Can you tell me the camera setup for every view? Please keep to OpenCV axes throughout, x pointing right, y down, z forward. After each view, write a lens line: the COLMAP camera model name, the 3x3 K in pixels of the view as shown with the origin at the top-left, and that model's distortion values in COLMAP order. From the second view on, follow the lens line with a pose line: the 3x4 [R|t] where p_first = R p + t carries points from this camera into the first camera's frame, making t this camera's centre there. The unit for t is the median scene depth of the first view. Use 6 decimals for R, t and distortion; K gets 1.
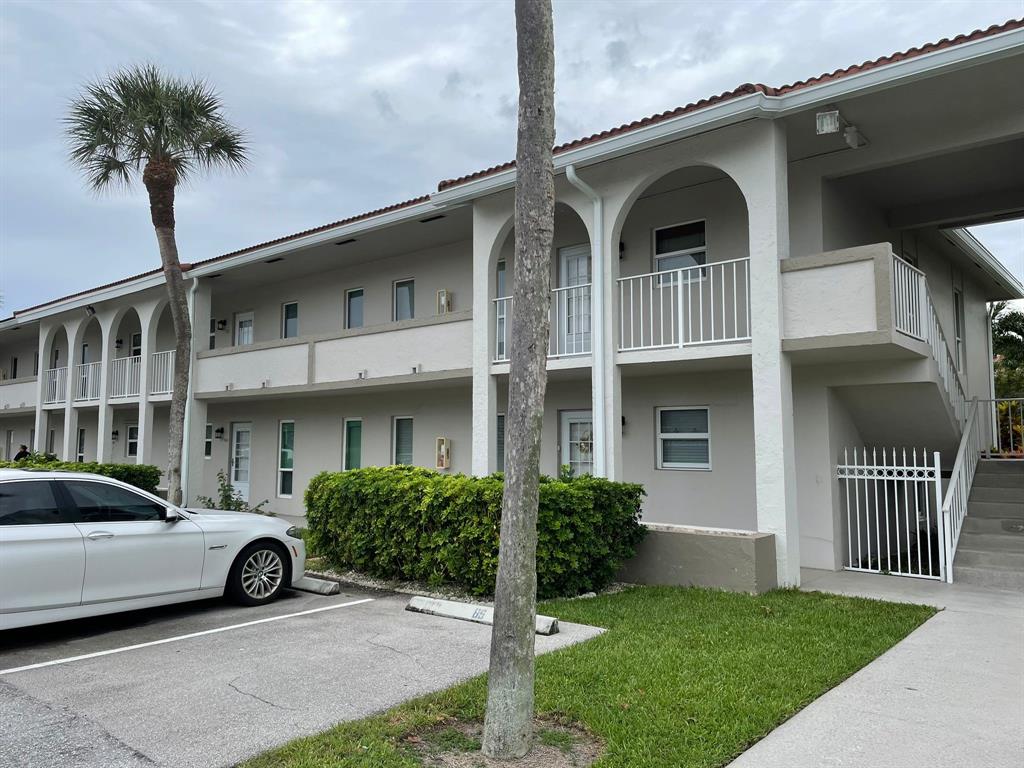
lens RADIAL K [[770.8, 0, 512.4], [0, 770.8, 388.4], [0, 0, 1]] dist [0.091982, -0.122697]
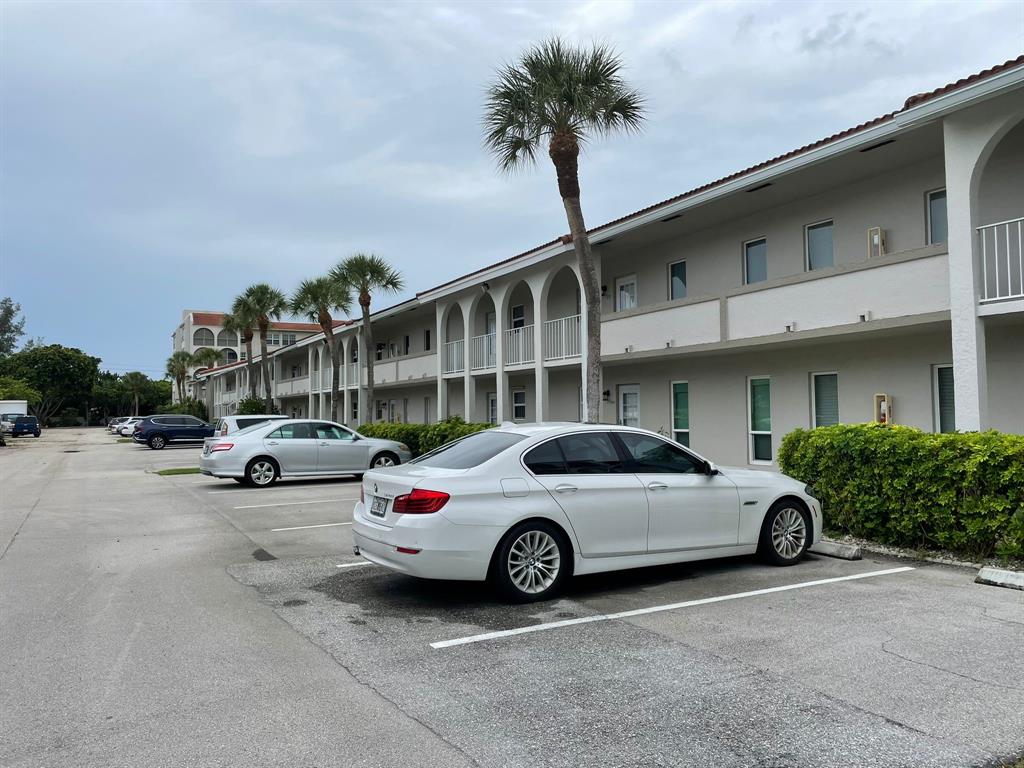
lens RADIAL K [[770.8, 0, 512.4], [0, 770.8, 388.4], [0, 0, 1]] dist [0.091982, -0.122697]
pose [[0.929908, -0.024186, -0.366995, -0.187821], [0.040167, 0.998545, 0.035969, 0.009639], [0.365591, -0.048189, 0.929527, 0.002015]]
